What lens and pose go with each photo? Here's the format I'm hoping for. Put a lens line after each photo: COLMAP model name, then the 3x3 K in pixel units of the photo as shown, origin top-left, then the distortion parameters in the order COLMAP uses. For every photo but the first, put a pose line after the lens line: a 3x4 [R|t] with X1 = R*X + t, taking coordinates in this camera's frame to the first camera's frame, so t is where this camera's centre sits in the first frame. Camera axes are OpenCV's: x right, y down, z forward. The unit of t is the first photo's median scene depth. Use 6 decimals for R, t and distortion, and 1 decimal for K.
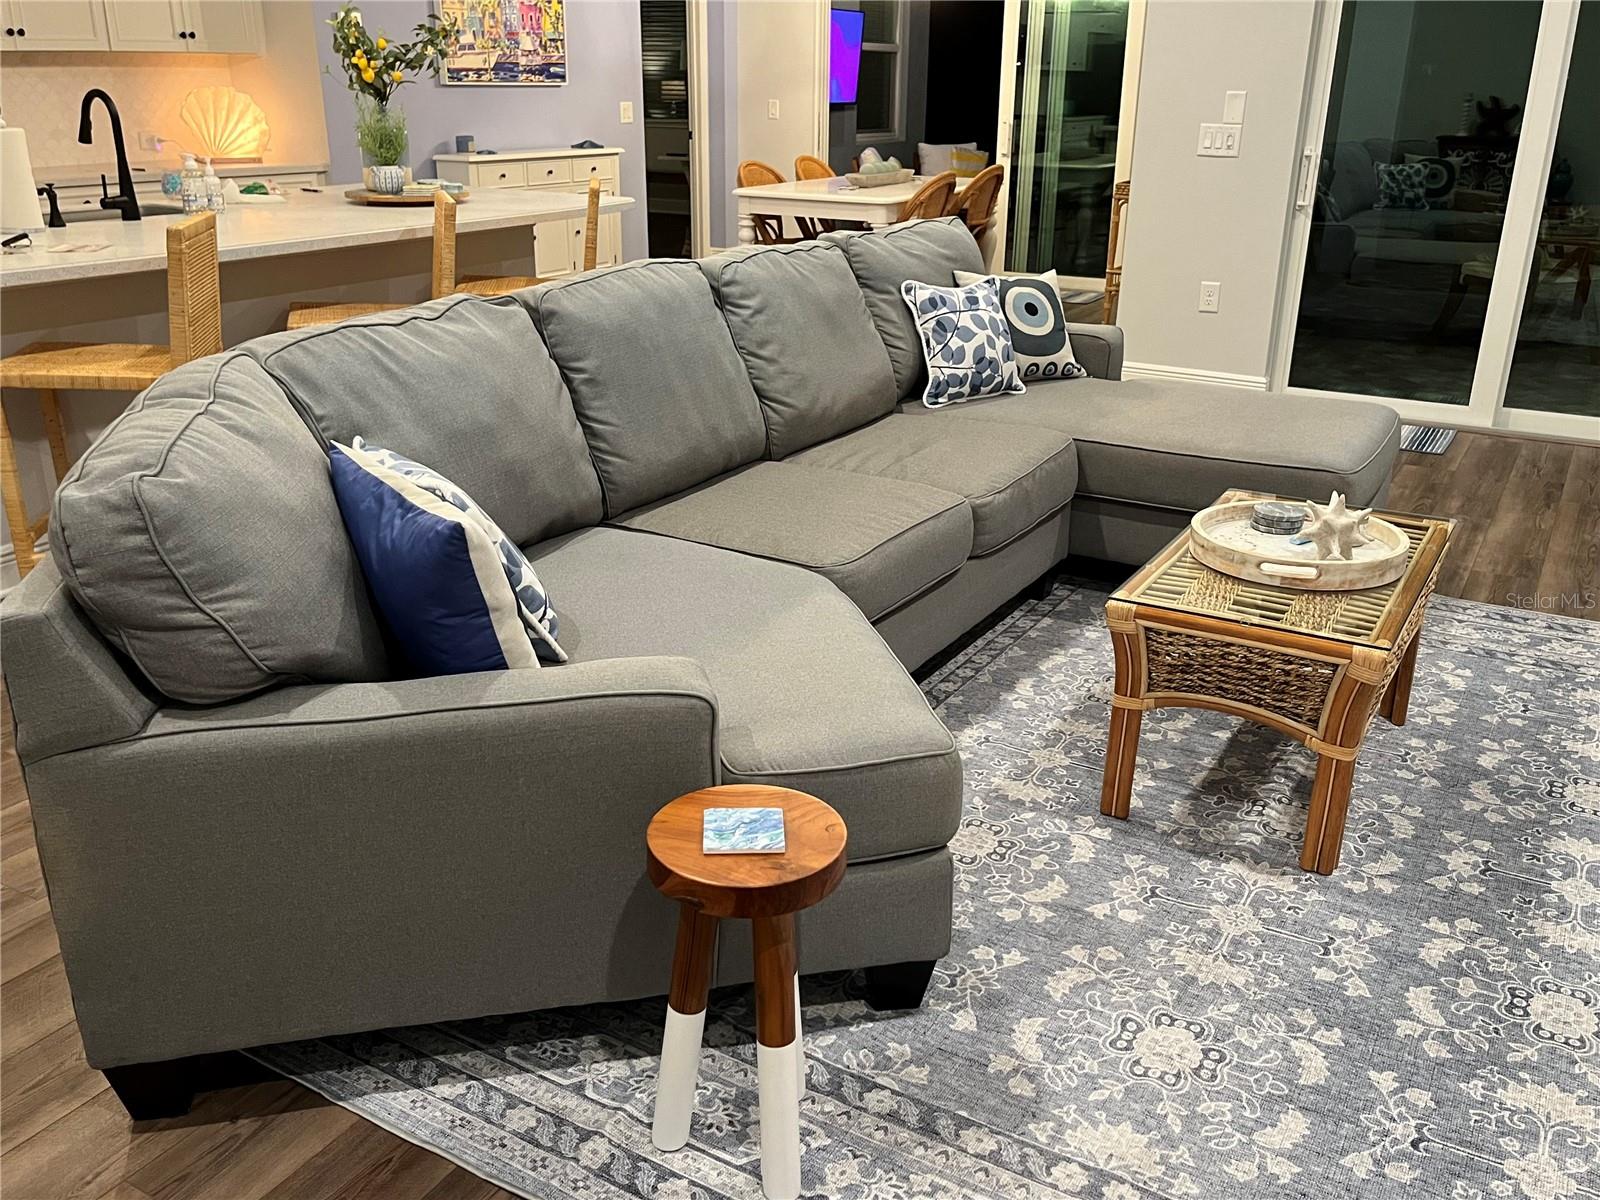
lens RADIAL K [[1370.8, 0, 798.2], [0, 1370.8, 601.2], [0, 0, 1]] dist [0.001660, 0.015698]
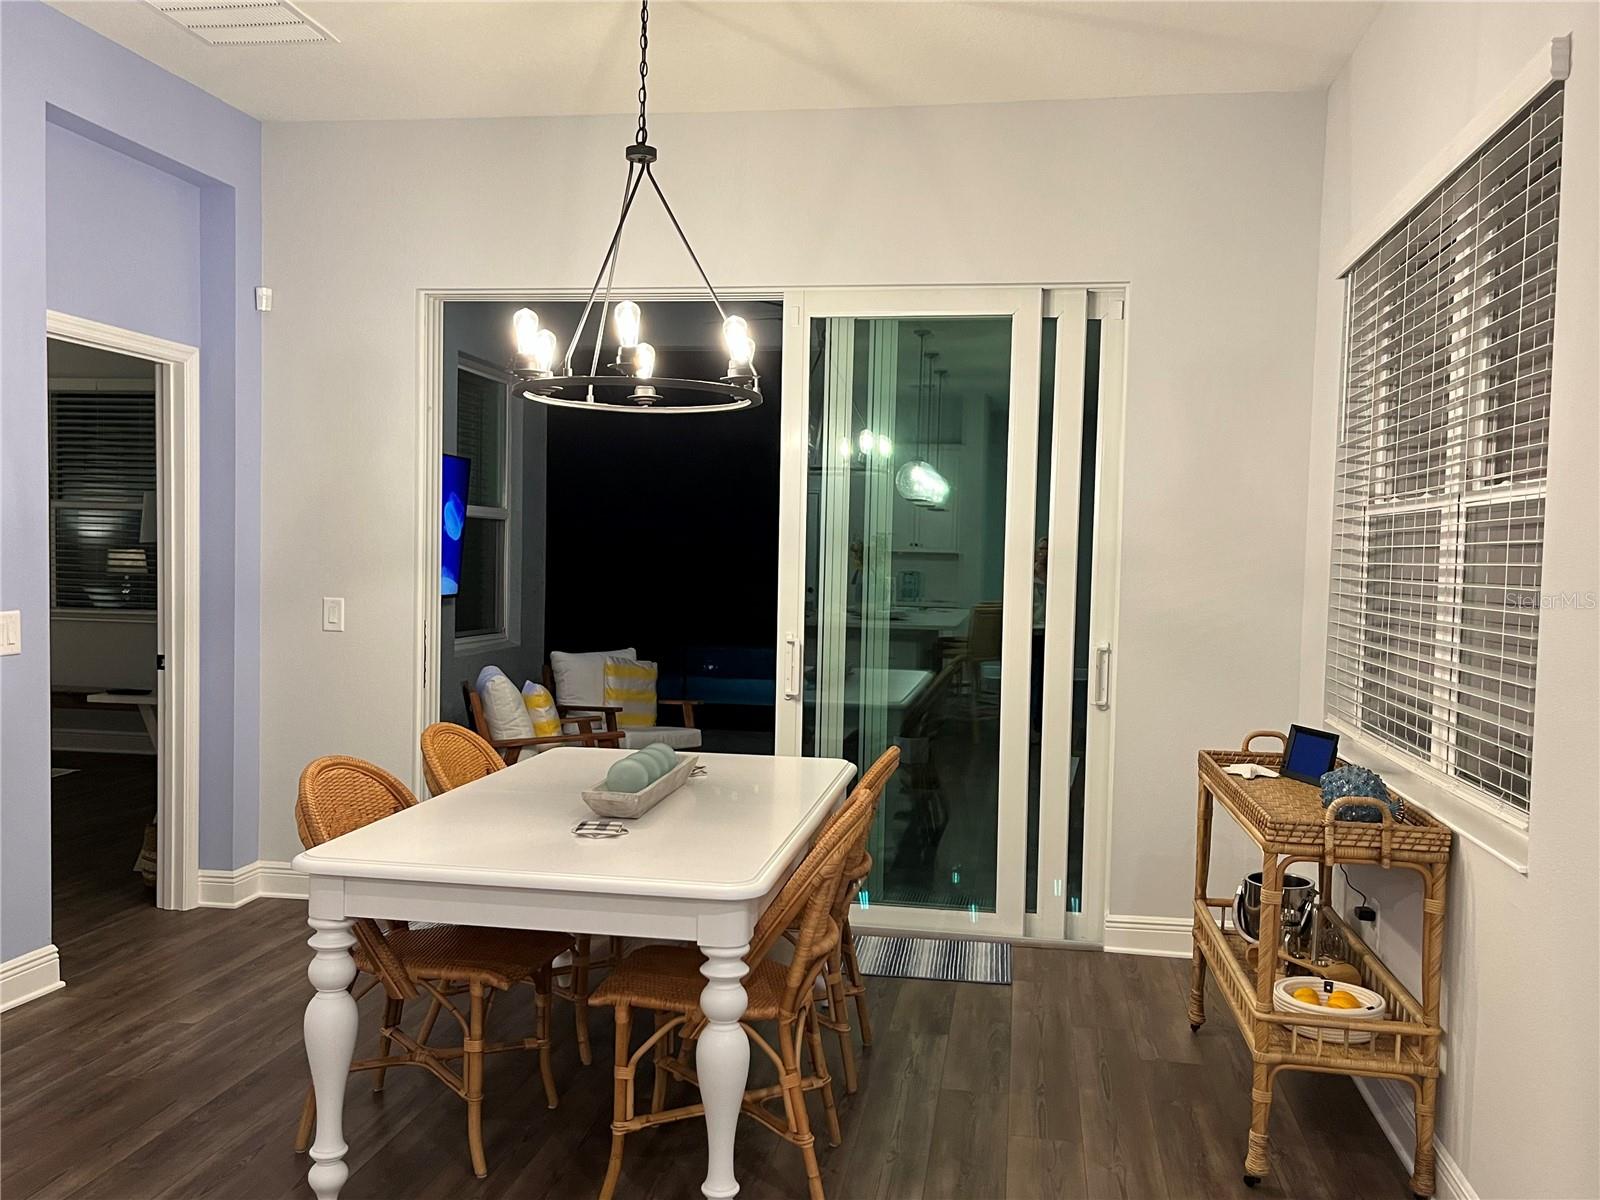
lens RADIAL K [[1370.8, 0, 796.7], [0, 1370.8, 601.9], [0, 0, 1]] dist [0.001660, 0.015698]
pose [[0.934011, -0.004926, 0.357210, -0.033671], [0.118350, 0.947707, -0.296387, -0.154716], [-0.337071, 0.319105, 0.885751, 0.392212]]
